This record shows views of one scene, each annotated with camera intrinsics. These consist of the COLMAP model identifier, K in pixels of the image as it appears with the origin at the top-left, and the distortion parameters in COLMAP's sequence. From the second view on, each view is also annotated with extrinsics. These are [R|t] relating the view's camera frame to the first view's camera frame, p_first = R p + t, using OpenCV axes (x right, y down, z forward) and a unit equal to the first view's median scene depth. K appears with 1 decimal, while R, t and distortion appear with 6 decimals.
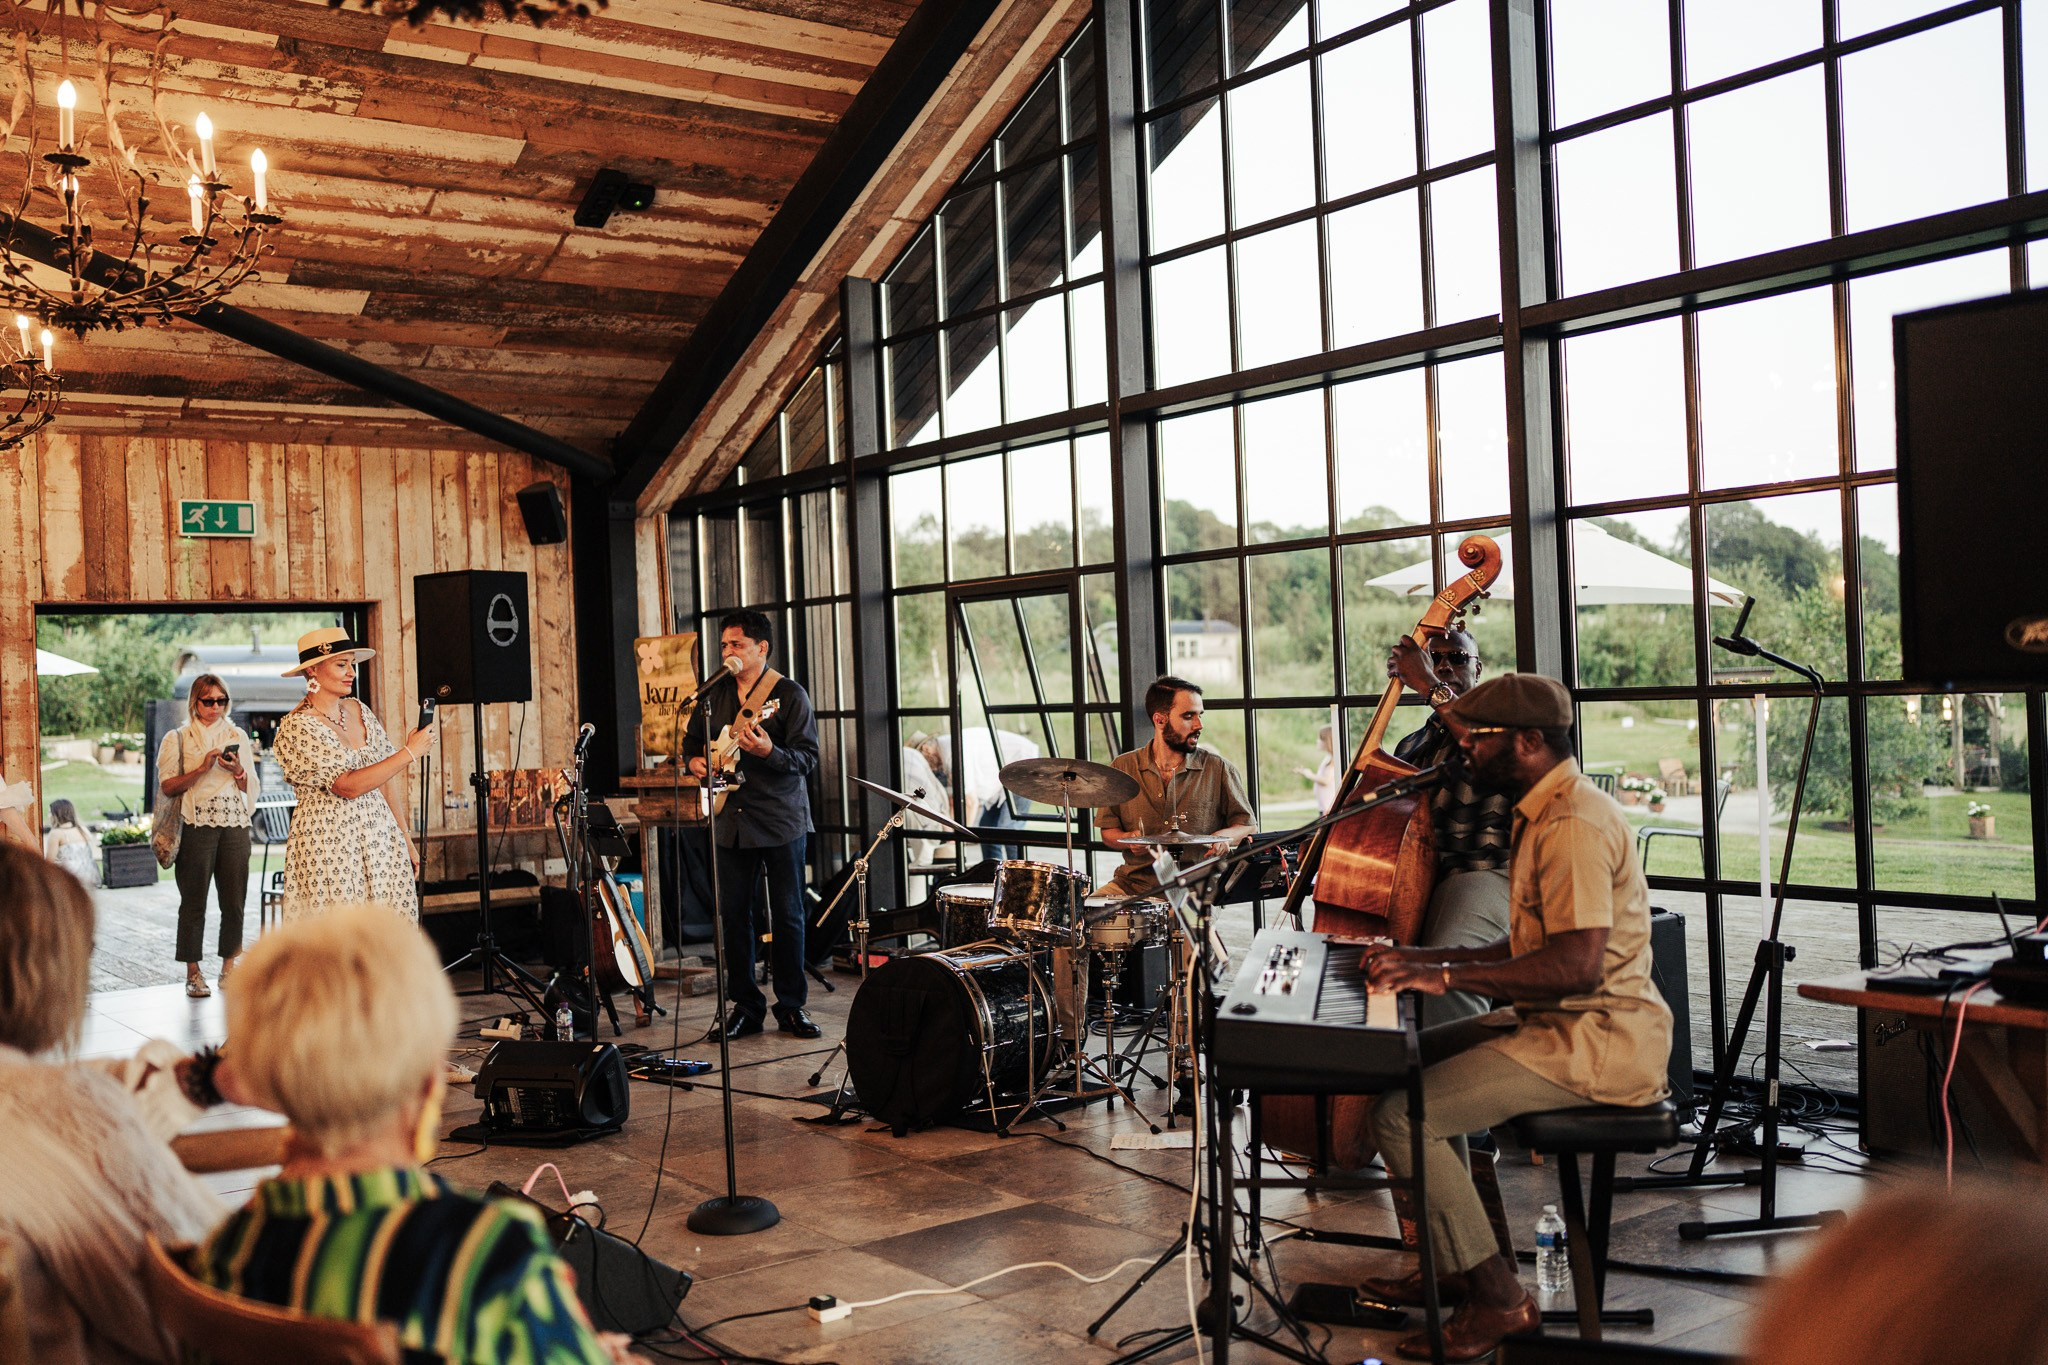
lens RADIAL K [[1947.0, 0, 1018.0], [0, 1947.0, 685.5], [0, 0, 1]] dist [0.003256, 0.000000]
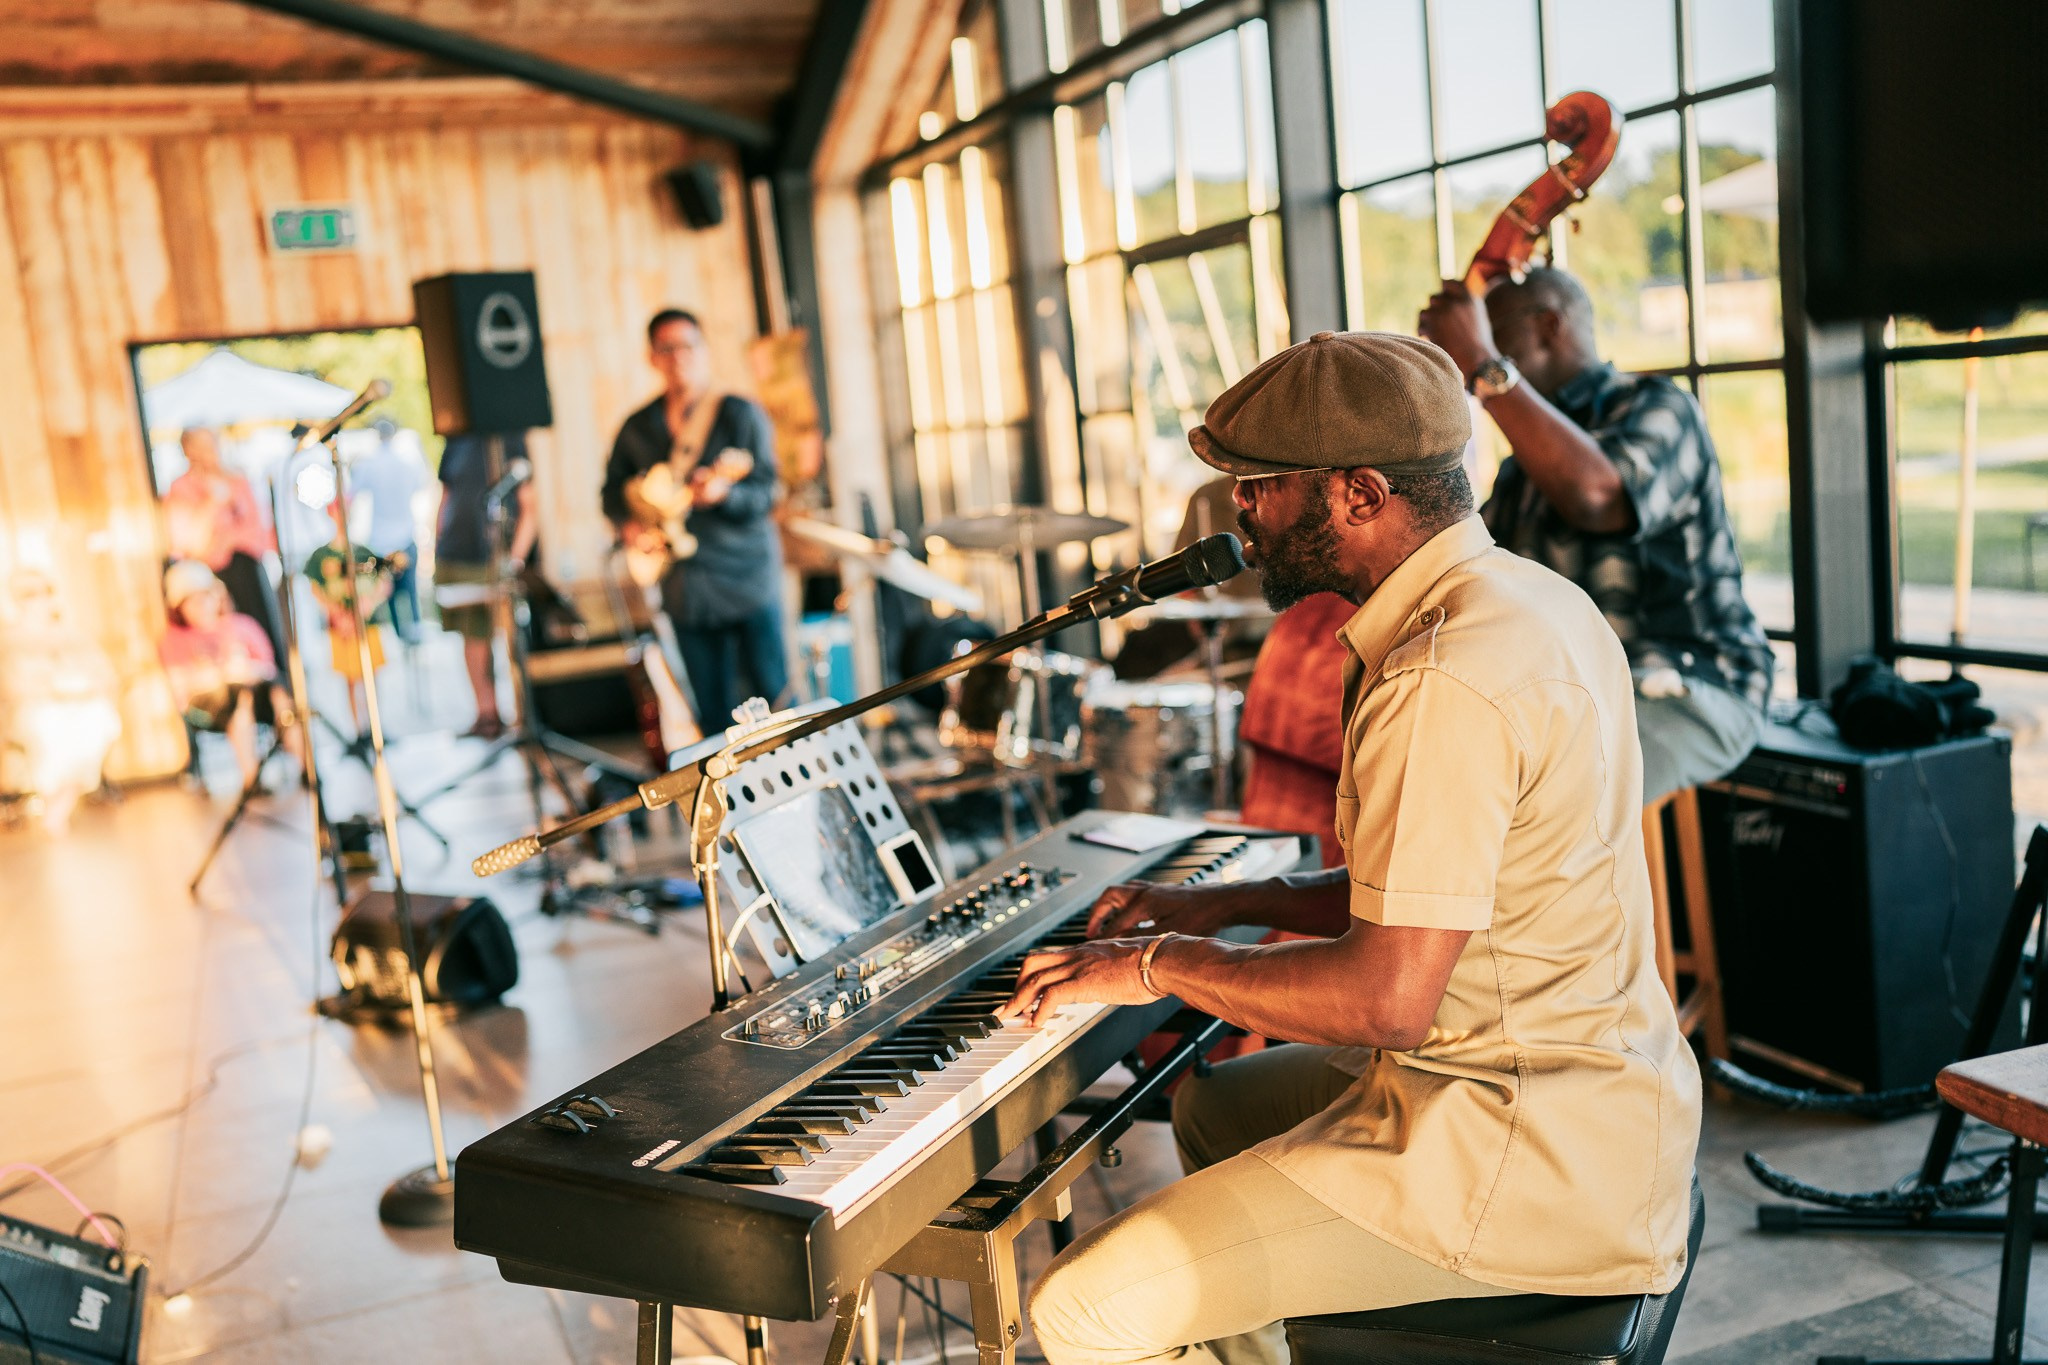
lens RADIAL K [[1947.0, 0, 1008.6], [0, 1947.0, 667.6], [0, 0, 1]] dist [0.003256, 0.000000]
pose [[0.961048, -0.009978, -0.276201, 0.129744], [0.051588, 0.988261, 0.143800, -0.000589], [0.271524, -0.152447, 0.950281, 0.223419]]
